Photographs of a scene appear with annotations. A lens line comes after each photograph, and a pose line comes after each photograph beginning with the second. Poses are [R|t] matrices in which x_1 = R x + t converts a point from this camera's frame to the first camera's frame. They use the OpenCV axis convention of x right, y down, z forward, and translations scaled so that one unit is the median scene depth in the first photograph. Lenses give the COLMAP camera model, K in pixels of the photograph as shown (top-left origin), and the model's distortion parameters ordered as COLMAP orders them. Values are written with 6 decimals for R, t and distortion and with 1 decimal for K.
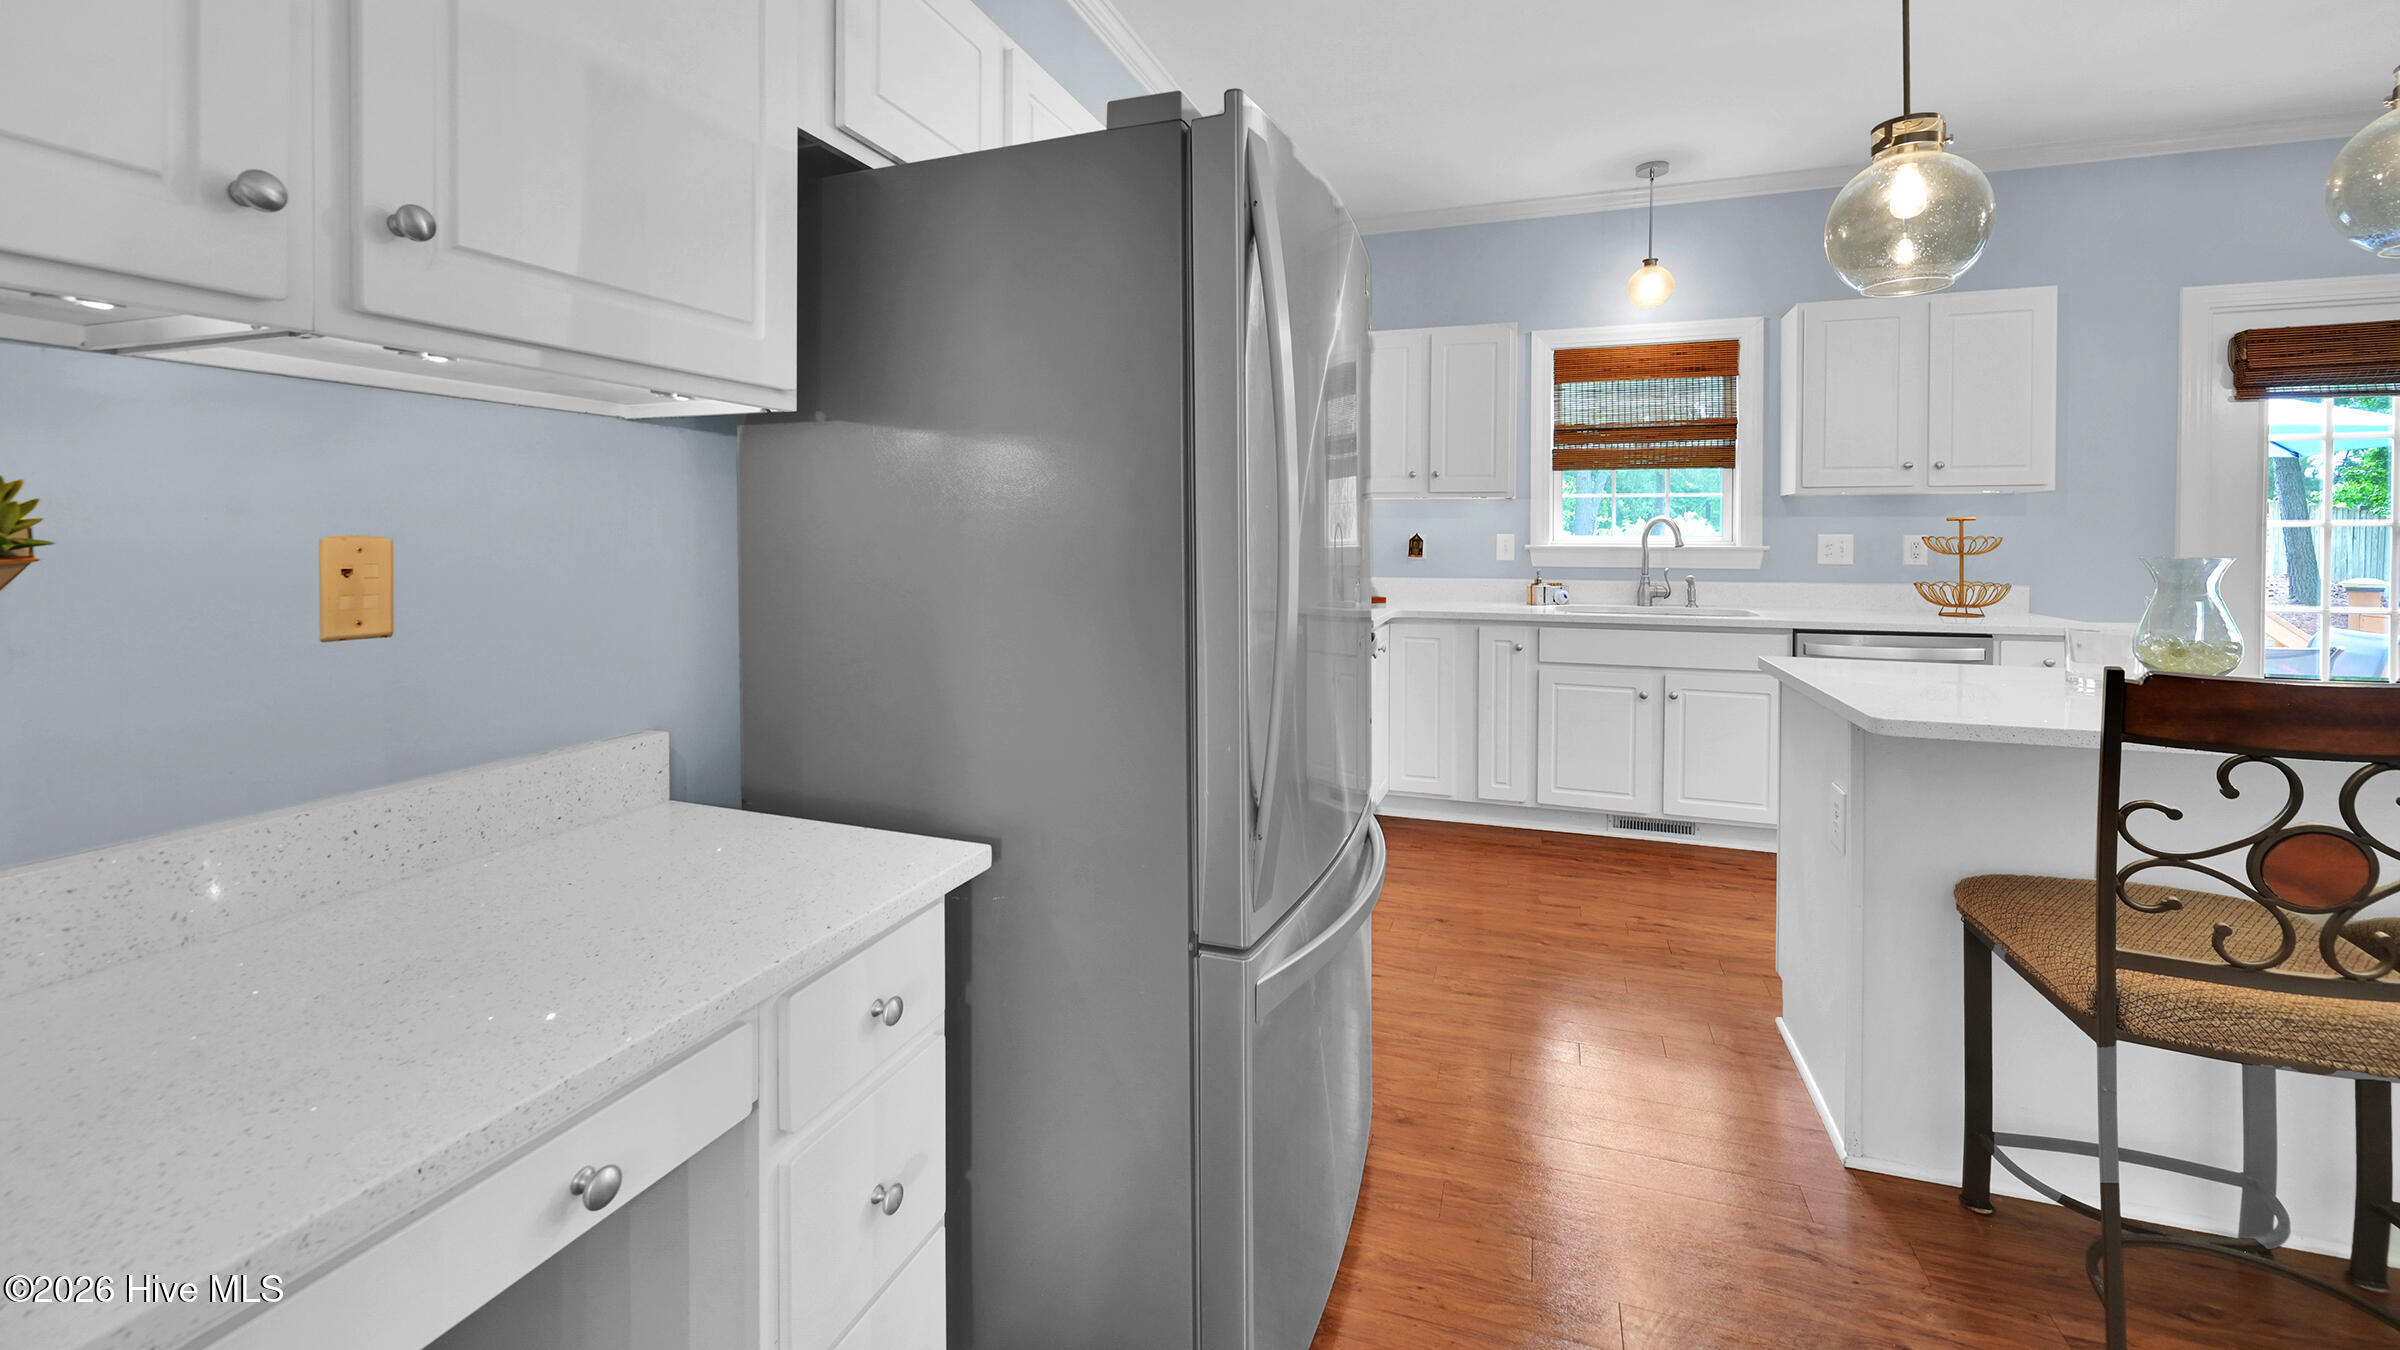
lens RADIAL K [[965.9, 0, 1227.4], [0, 965.9, 541.8], [0, 0, 1]] dist [0.001297, 0.000178]
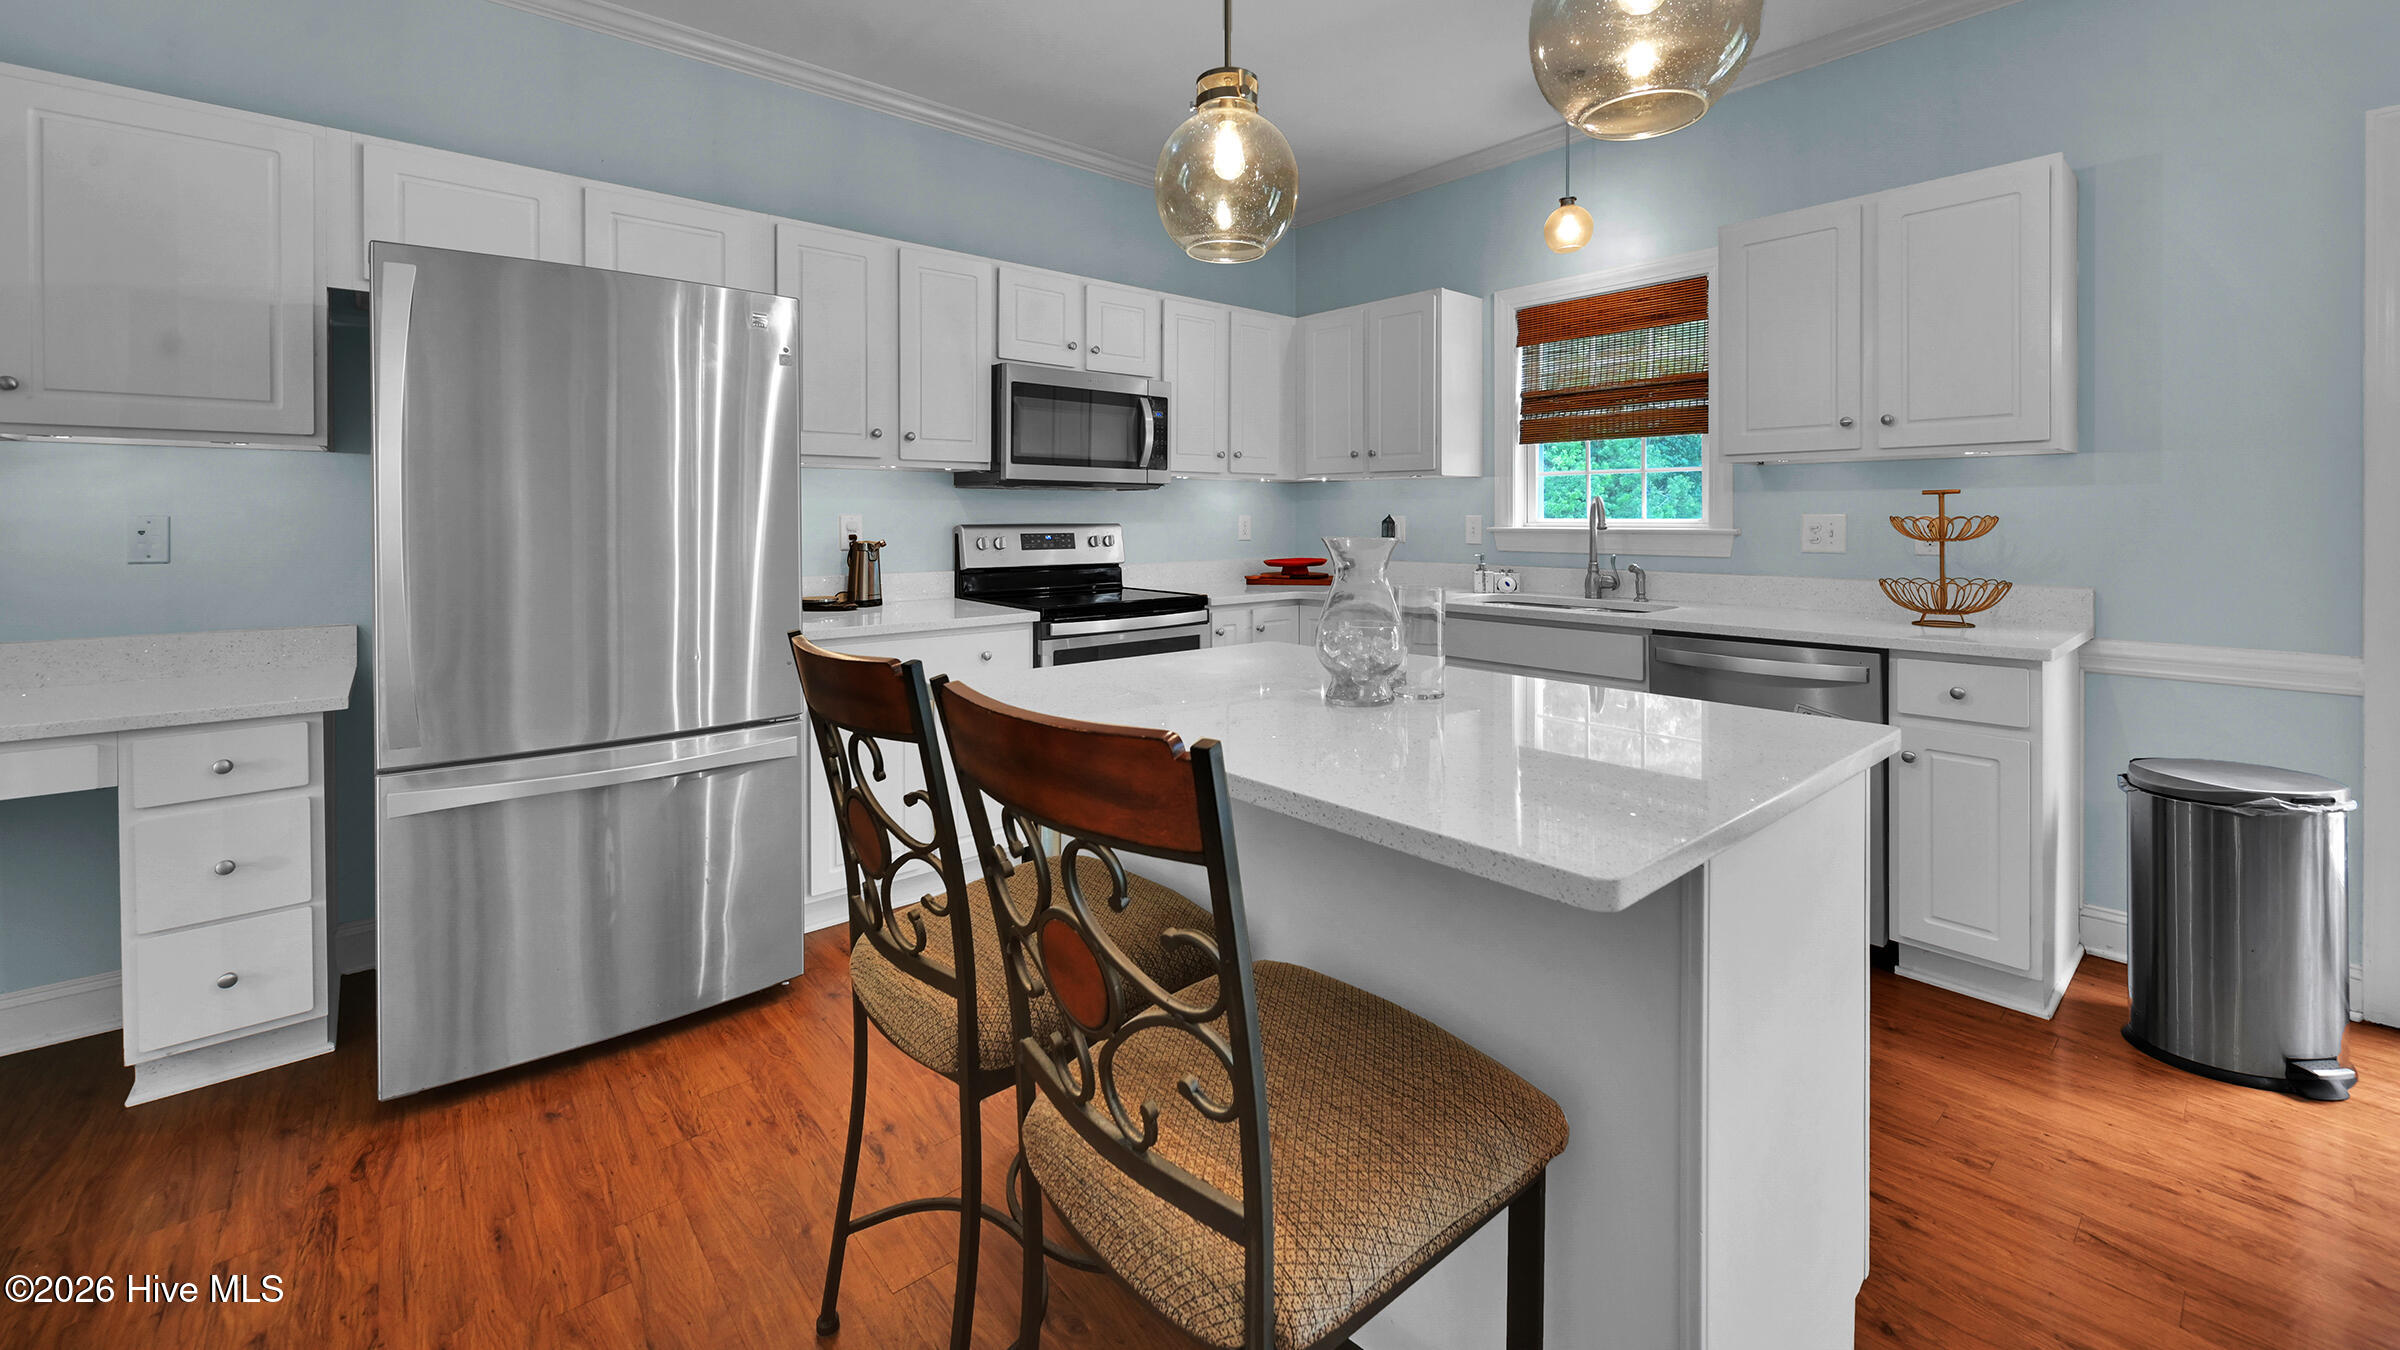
lens RADIAL K [[952.5, 0, 1205.9], [0, 952.5, 518.8], [0, 0, 1]] dist [-0.007673, 0.000400]
pose [[0.864072, -0.001375, -0.503367, 0.564973], [-0.002210, 0.999976, -0.006525, 0.002340], [0.503364, 0.006751, 0.864048, 0.096224]]
